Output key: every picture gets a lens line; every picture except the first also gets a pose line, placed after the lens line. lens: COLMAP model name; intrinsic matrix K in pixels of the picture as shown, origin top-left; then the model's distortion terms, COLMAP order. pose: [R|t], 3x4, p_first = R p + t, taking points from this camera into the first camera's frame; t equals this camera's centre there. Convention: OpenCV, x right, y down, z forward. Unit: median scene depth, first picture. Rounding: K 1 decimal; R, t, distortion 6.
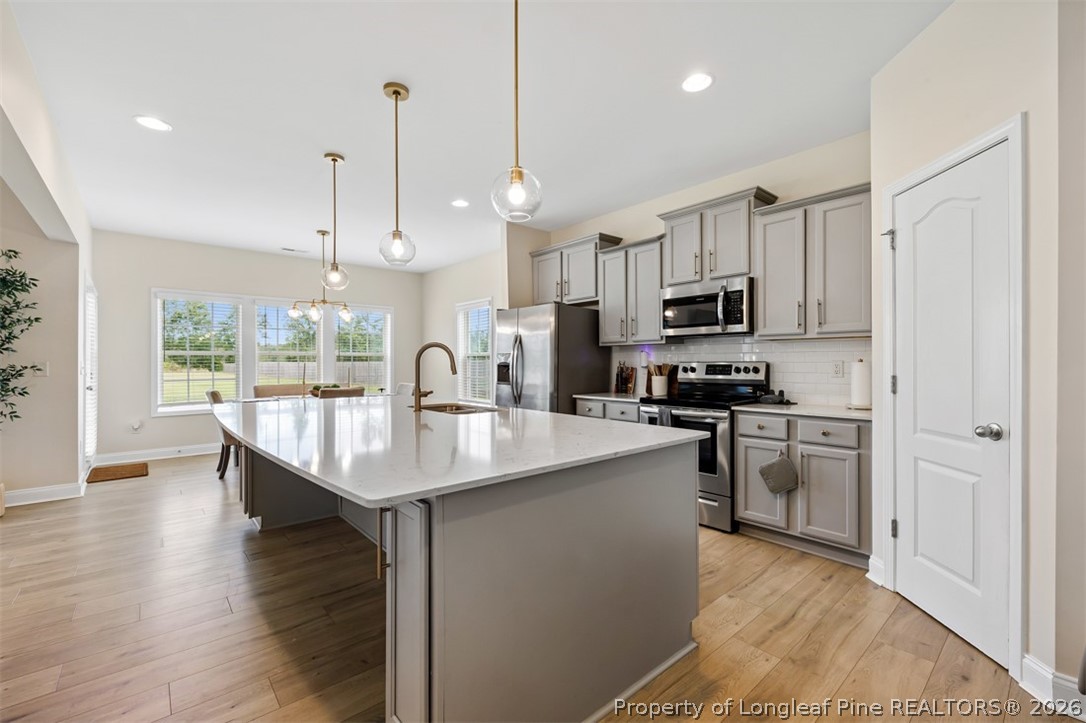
lens RADIAL K [[458.6, 0, 538.6], [0, 458.6, 364.8], [0, 0, 1]] dist [0.002406, -0.000522]
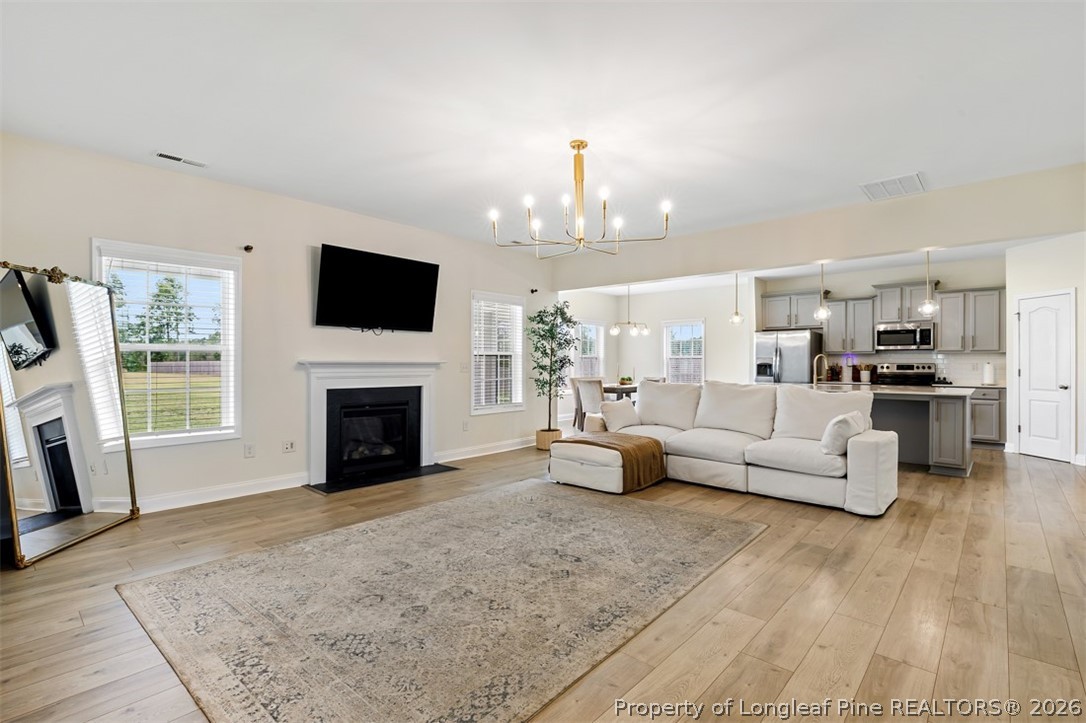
lens RADIAL K [[488.0, 0, 543.9], [0, 488.0, 361.7], [0, 0, 1]] dist [-0.012731, -0.000266]
pose [[0.994544, 0.006886, 0.104092, -1.378011], [-0.006281, 0.999961, -0.006137, 0.009160], [-0.104130, 0.005450, 0.994549, -0.899054]]
